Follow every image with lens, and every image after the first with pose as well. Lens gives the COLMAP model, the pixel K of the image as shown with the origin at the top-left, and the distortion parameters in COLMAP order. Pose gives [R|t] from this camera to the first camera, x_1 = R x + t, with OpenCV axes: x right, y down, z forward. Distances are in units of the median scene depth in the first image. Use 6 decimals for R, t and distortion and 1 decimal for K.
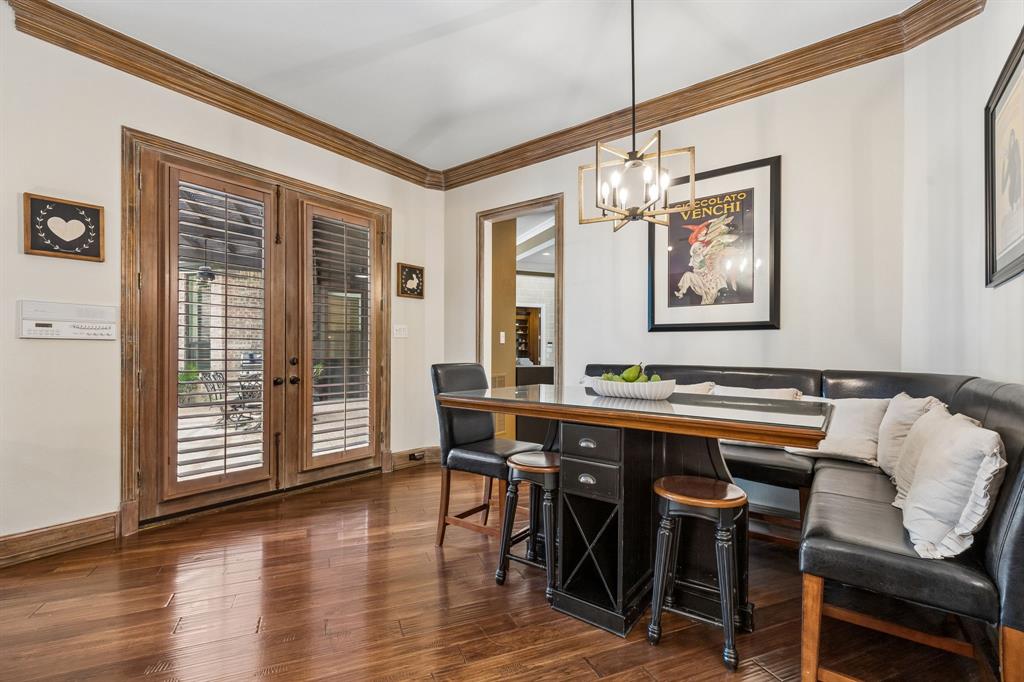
lens RADIAL K [[458.5, 0, 508.5], [0, 458.5, 348.2], [0, 0, 1]] dist [0.004273, -0.000264]
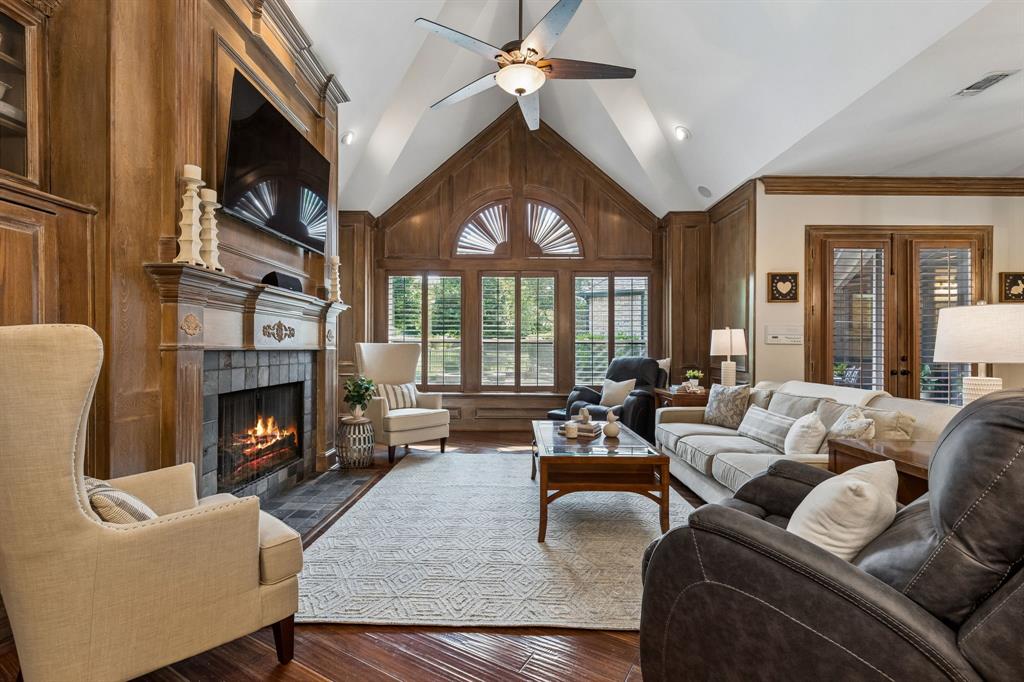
lens RADIAL K [[458.5, 0, 508.5], [0, 458.5, 348.2], [0, 0, 1]] dist [0.004273, -0.000264]
pose [[0.603605, -0.000725, -0.797283, -0.087970], [-0.000053, 1.000000, -0.000950, -0.000427], [0.797283, 0.000616, 0.603605, -0.808373]]
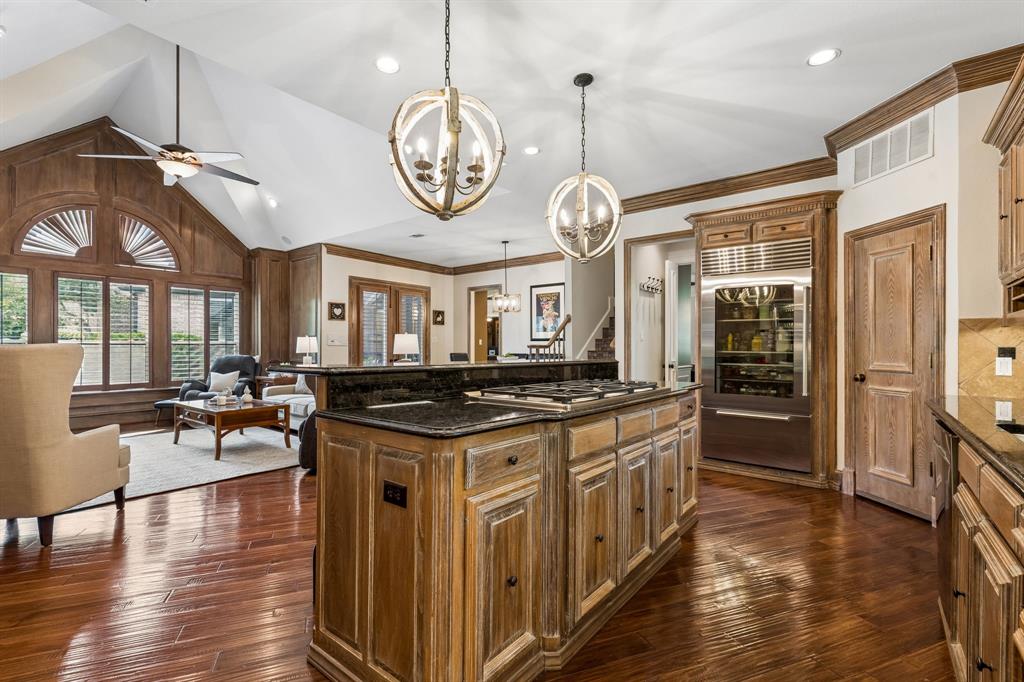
lens RADIAL K [[463.0, 0, 514.6], [0, 463.0, 342.6], [0, 0, 1]] dist [0.008916, 0.000126]
pose [[0.999992, -0.003854, 0.000575, 0.206822], [0.003857, 0.999978, -0.005338, -0.012961], [-0.000555, 0.005340, 0.999986, -1.666950]]
